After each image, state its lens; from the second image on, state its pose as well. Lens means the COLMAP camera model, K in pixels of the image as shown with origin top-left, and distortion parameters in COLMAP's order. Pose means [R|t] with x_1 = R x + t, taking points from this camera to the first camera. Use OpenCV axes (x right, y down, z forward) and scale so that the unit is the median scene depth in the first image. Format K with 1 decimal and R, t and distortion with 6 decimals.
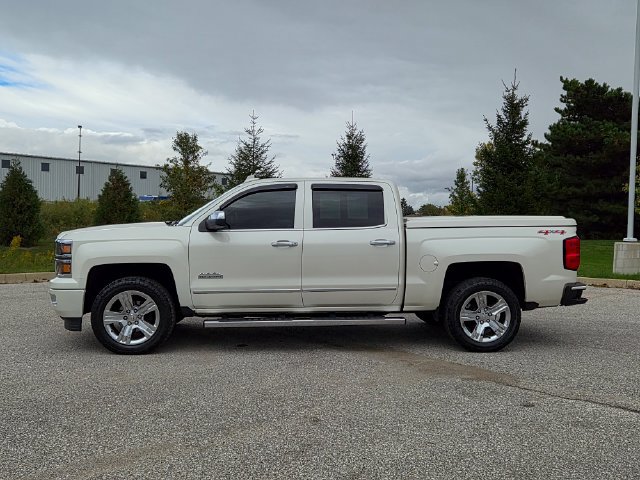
lens RADIAL K [[681.0, 0, 316.6], [0, 681.0, 241.2], [0, 0, 1]] dist [0.053163, -0.002105]
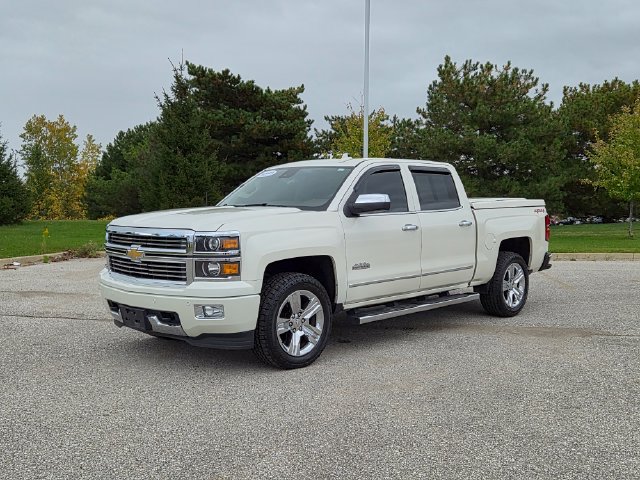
lens RADIAL K [[693.1, 0, 320.0], [0, 693.1, 240.0], [0, 0, 1]] dist [0.046950, -0.009727]
pose [[0.729012, -0.041722, 0.683229, -0.790526], [0.011142, 0.998732, 0.049099, -0.027710], [-0.684411, -0.028181, 0.728552, 0.362179]]
